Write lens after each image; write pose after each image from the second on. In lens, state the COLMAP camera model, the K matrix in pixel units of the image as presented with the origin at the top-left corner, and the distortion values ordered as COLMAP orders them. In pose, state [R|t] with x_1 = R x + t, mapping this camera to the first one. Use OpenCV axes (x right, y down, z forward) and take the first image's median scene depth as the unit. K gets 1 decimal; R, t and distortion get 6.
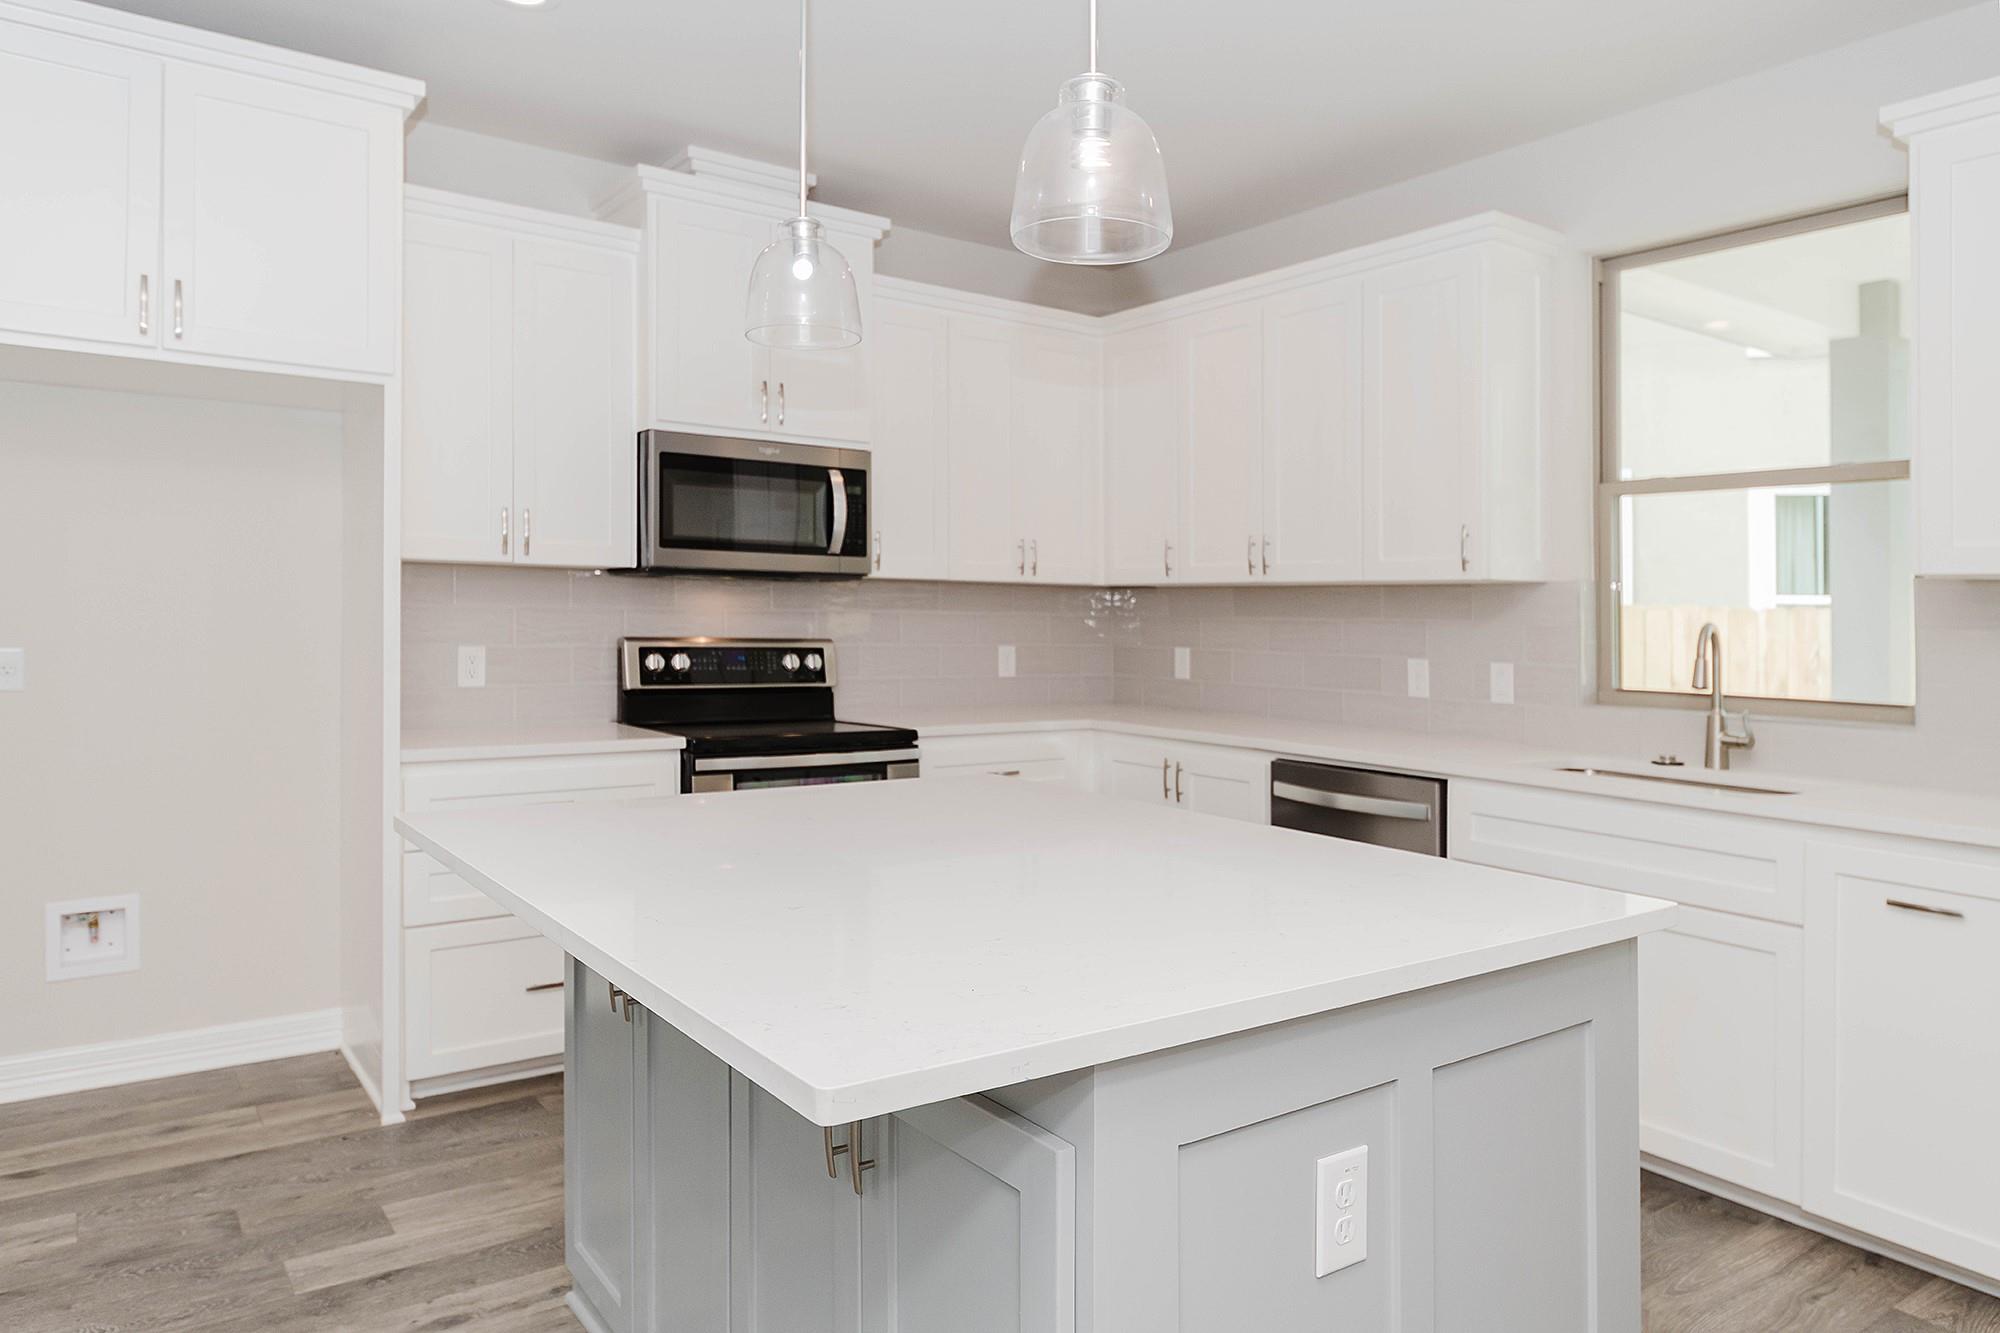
lens RADIAL K [[1291.5, 0, 1030.0], [0, 1291.5, 609.0], [0, 0, 1]] dist [-0.006221, -0.004237]
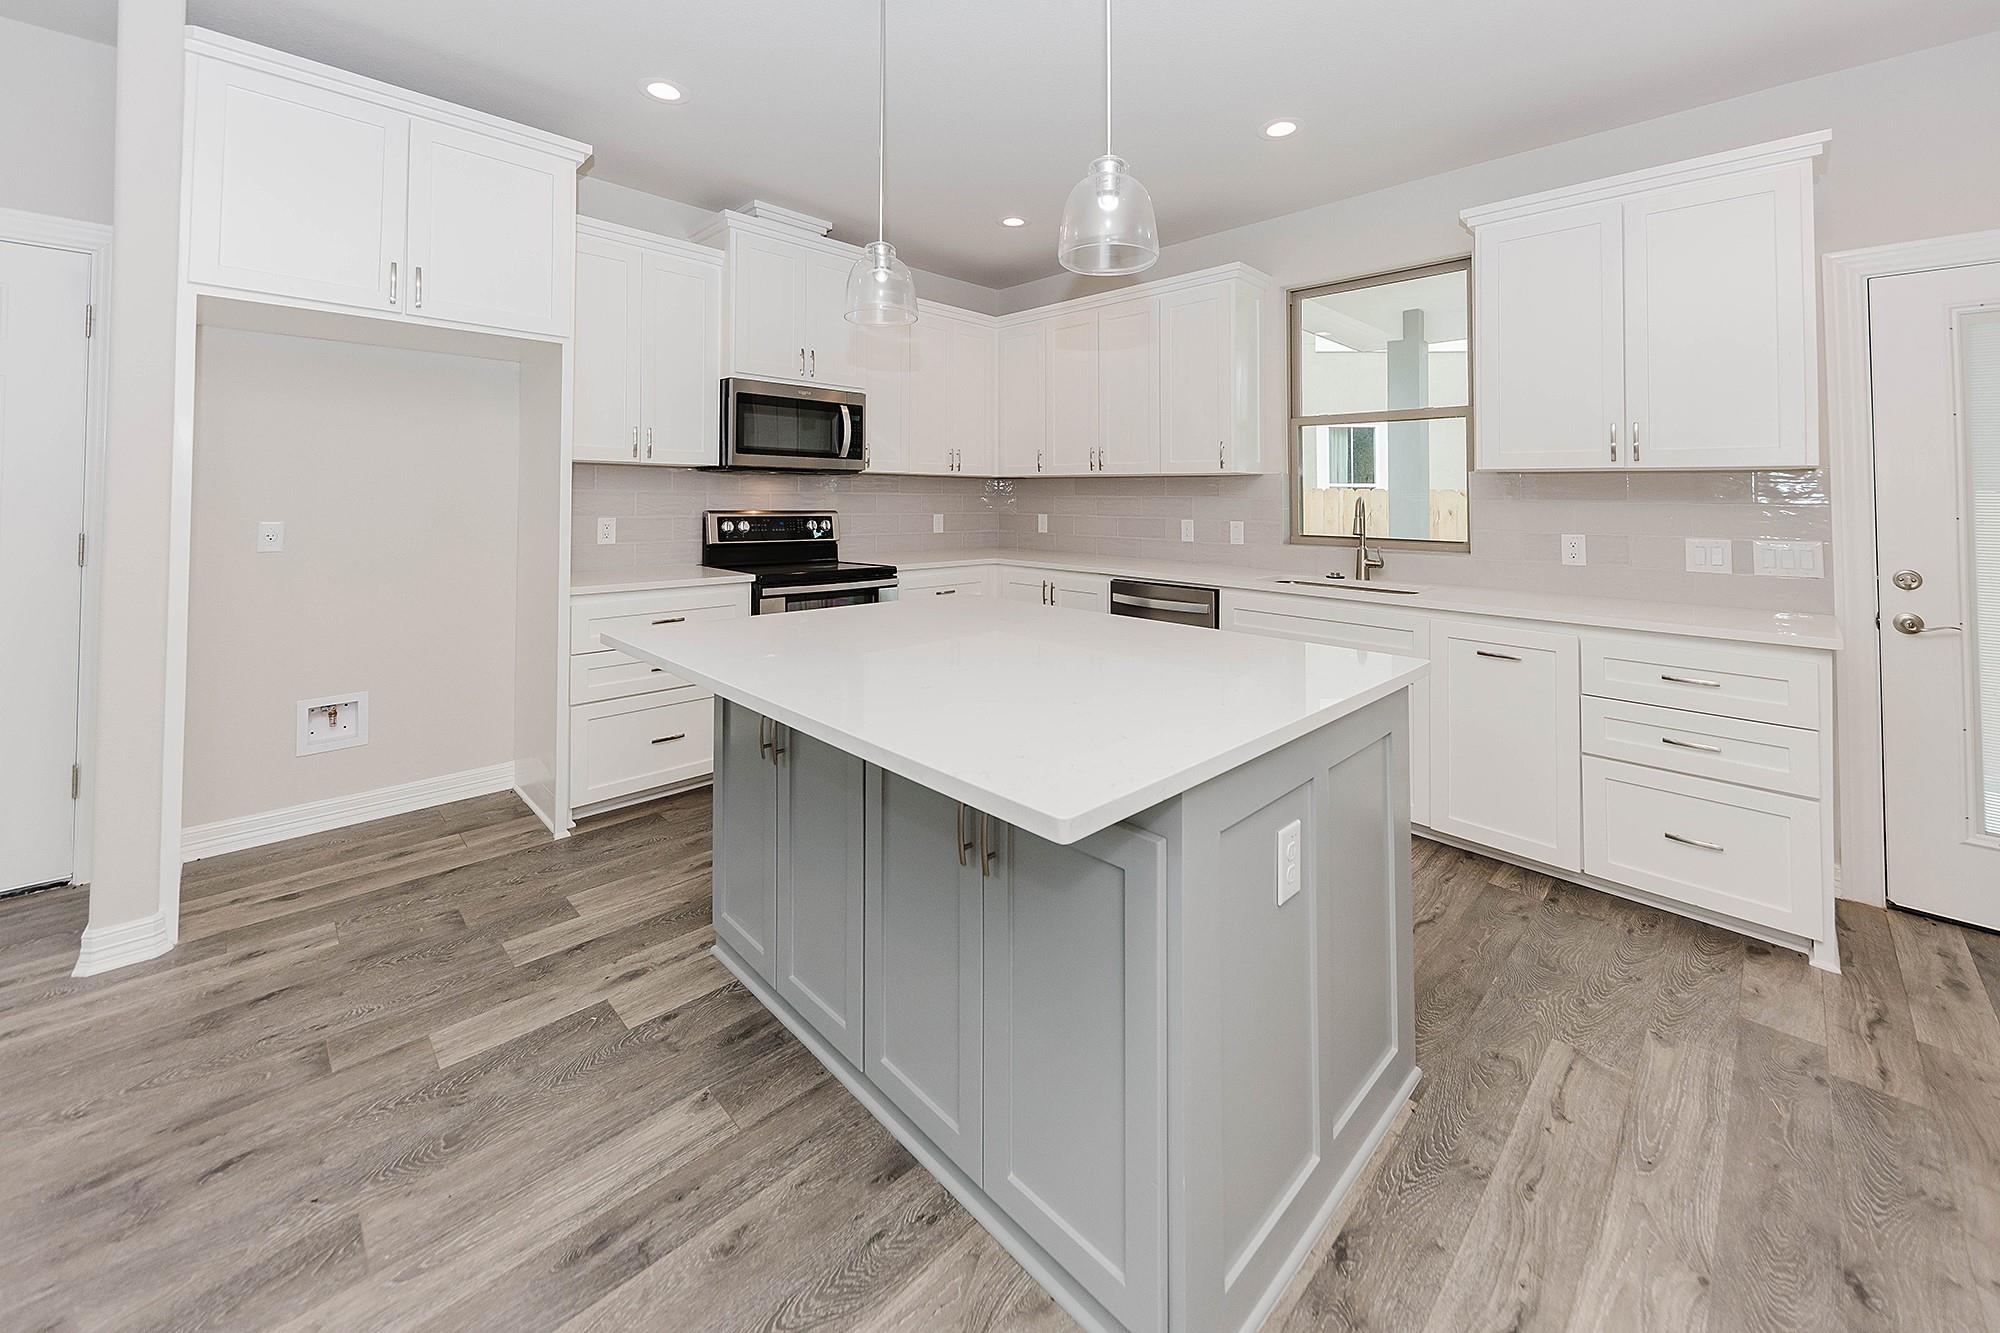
lens RADIAL K [[751.3, 0, 1004.7], [0, 751.3, 483.3], [0, 0, 1]] dist [-0.001568, -0.000580]
pose [[0.988486, -0.003472, 0.151271, -0.106022], [0.004977, 0.999942, -0.009574, -0.001218], [-0.151229, 0.010217, 0.988446, 0.051472]]
